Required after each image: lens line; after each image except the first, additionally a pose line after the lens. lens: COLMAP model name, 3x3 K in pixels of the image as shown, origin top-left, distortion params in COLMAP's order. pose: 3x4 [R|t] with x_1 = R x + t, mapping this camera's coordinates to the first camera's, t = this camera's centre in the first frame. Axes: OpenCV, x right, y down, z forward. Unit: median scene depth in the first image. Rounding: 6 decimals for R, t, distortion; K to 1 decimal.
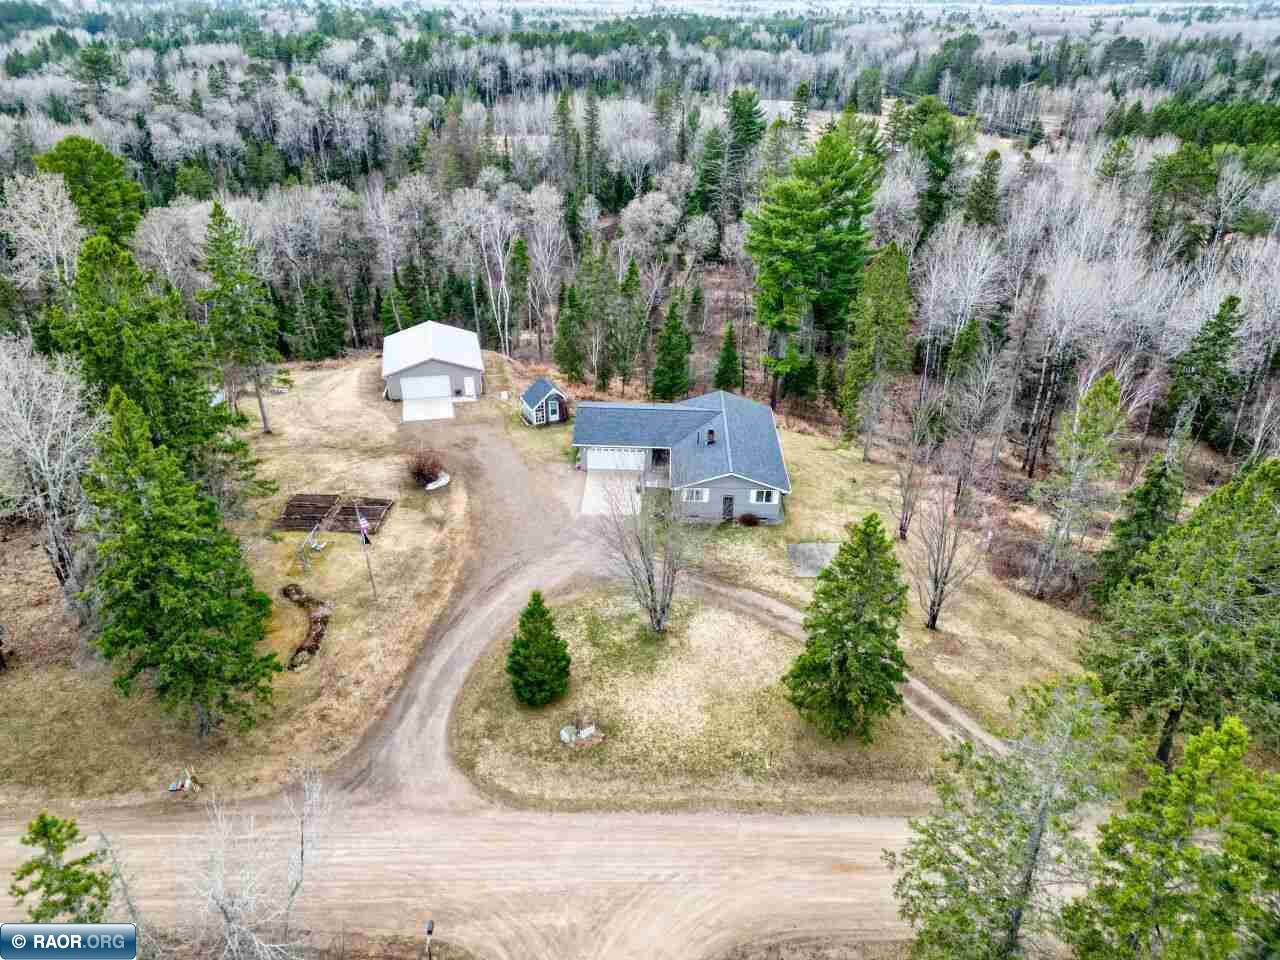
lens RADIAL K [[889.4, 0, 642.0], [0, 889.4, 476.1], [0, 0, 1]] dist [0.059501, -0.050330]
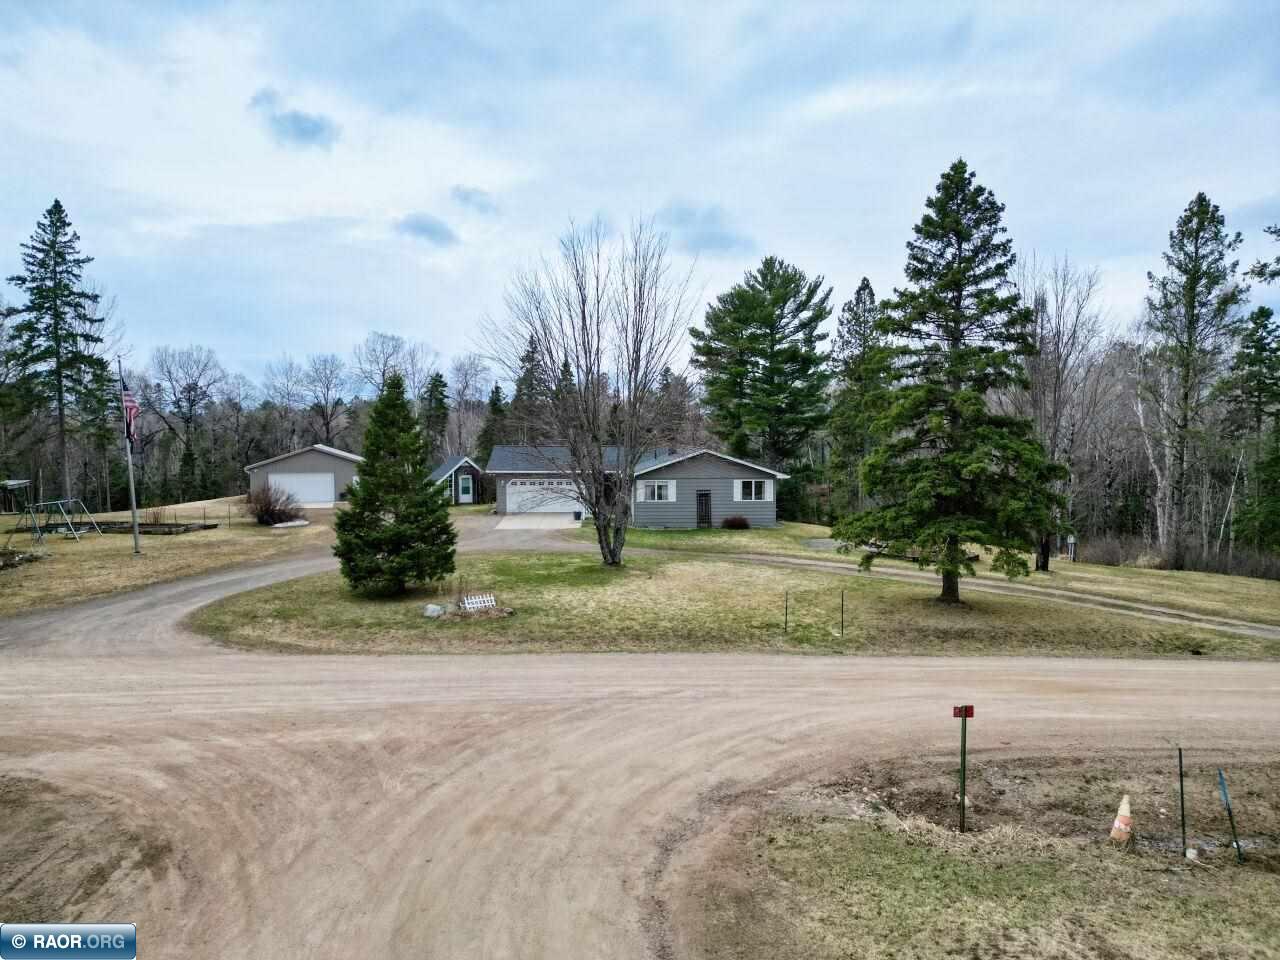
lens RADIAL K [[889.4, 0, 644.4], [0, 889.4, 479.8], [0, 0, 1]] dist [0.059501, -0.050330]
pose [[0.997038, -0.020149, 0.074220, -0.003418], [0.049880, 0.903974, -0.424667, 0.451524], [-0.058536, 0.427112, 0.902302, 0.513470]]
